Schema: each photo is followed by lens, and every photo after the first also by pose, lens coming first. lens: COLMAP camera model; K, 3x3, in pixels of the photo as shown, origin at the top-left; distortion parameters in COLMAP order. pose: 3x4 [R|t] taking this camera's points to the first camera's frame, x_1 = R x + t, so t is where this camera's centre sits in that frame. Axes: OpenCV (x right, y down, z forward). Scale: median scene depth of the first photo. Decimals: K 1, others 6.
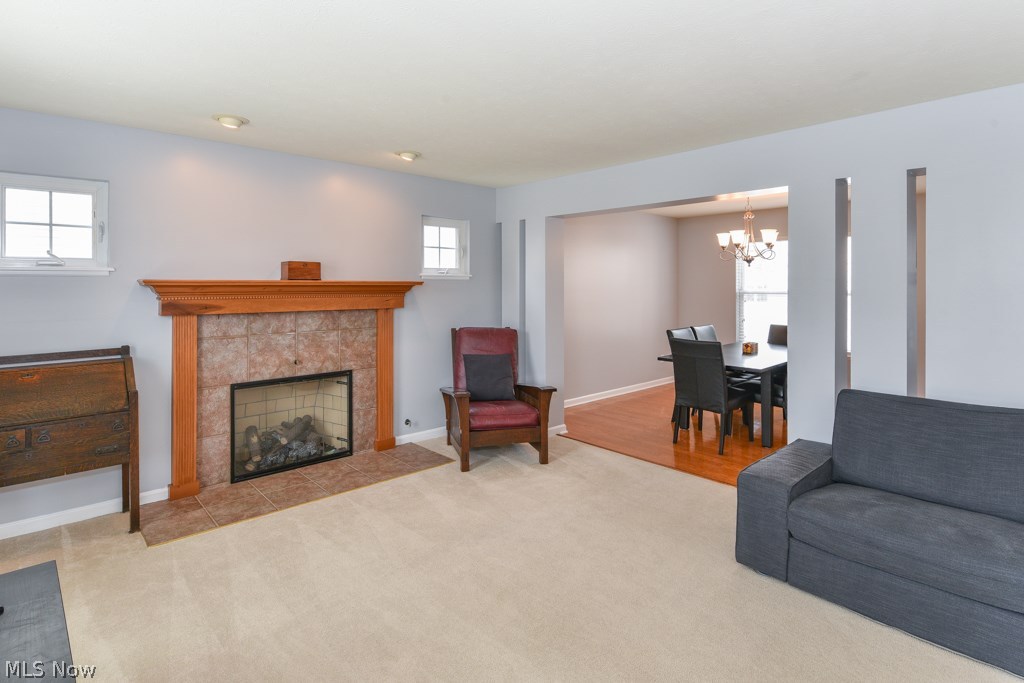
lens RADIAL K [[534.8, 0, 523.7], [0, 534.8, 283.7], [0, 0, 1]] dist [-0.002850, -0.000913]
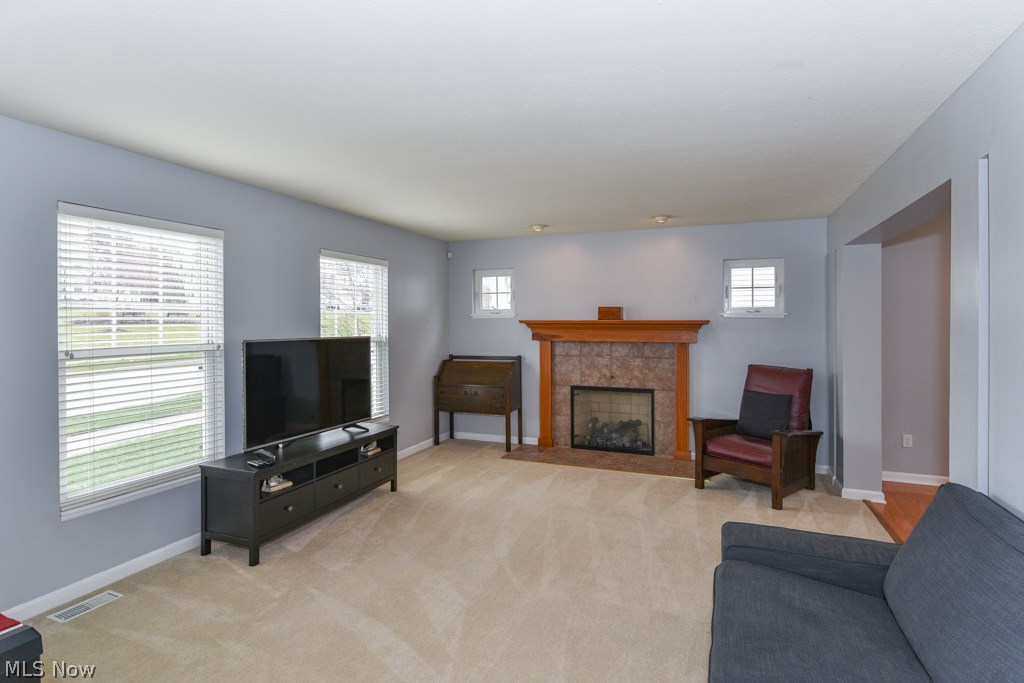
lens RADIAL K [[513.6, 0, 506.0], [0, 513.6, 327.0], [0, 0, 1]] dist [-0.005780, -0.000879]
pose [[0.396334, 0.003668, -0.918099, 0.729271], [-0.001049, 0.999993, 0.003542, 0.008185], [0.918106, -0.000441, 0.396335, 0.203231]]
